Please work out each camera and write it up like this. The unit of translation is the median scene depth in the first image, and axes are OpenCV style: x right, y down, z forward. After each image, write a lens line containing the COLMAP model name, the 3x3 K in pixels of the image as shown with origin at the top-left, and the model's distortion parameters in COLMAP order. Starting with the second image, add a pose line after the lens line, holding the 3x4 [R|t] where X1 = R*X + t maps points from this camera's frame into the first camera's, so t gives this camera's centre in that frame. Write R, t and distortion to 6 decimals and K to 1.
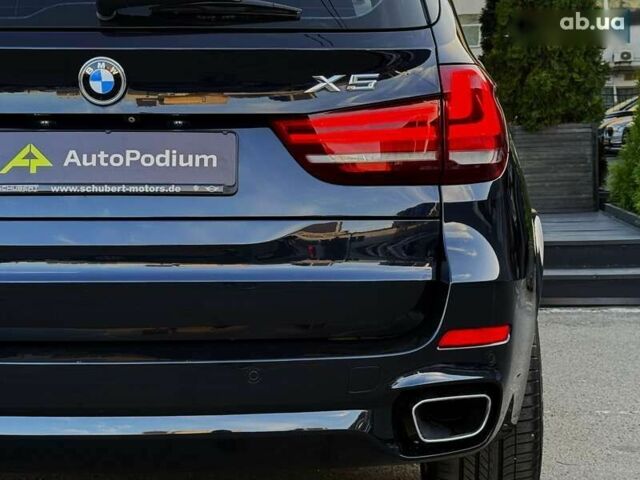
lens RADIAL K [[1401.8, 0, 320.1], [0, 1401.8, 244.4], [0, 0, 1]] dist [0.136438, 0.000000]
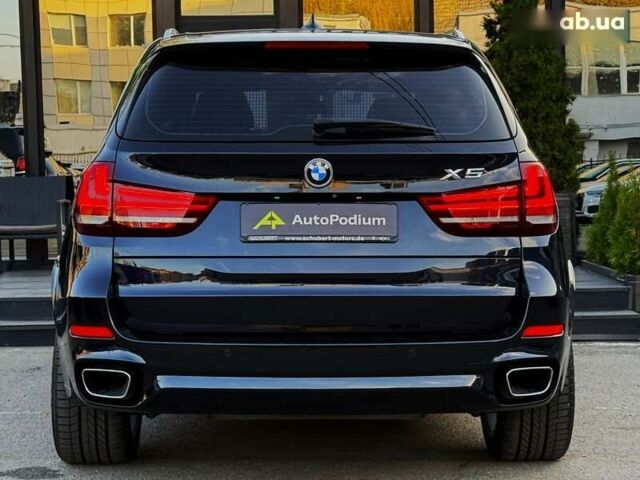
lens RADIAL K [[1401.8, 0, 320.7], [0, 1401.8, 241.3], [0, 0, 1]] dist [0.136438, 0.000000]
pose [[0.999375, 0.001781, 0.035315, -0.205147], [-0.000090, 0.998856, -0.047814, 0.041037], [-0.035360, 0.047781, 0.998232, -0.615345]]
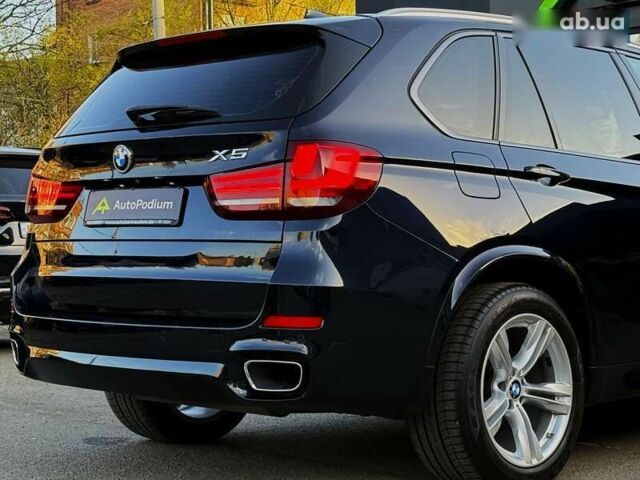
lens RADIAL K [[1401.8, 0, 334.1], [0, 1401.8, 225.9], [0, 0, 1]] dist [0.136438, 0.000000]
pose [[0.722257, -0.003701, -0.691615, 1.186683], [-0.029684, 0.998898, -0.036344, 0.018175], [0.690988, 0.046780, 0.721351, -0.046691]]
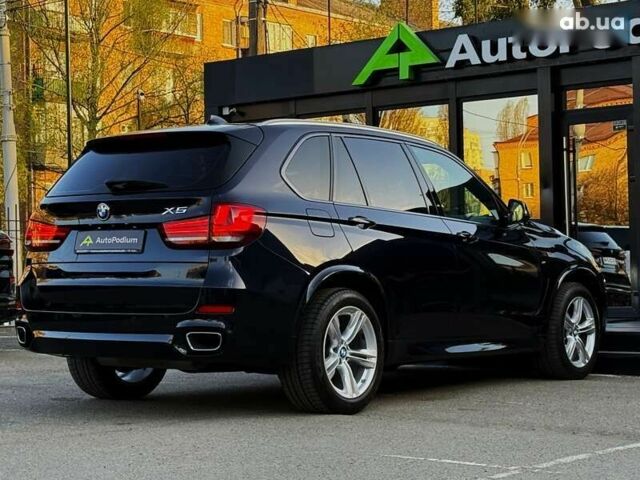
lens RADIAL K [[1401.8, 0, 330.4], [0, 1401.8, 212.1], [0, 0, 1]] dist [0.136438, 0.000000]
pose [[0.806820, -0.021573, -0.590403, 1.801989], [-0.025640, 0.997113, -0.071472, 0.068320], [0.590240, 0.072803, 0.803938, -0.939167]]
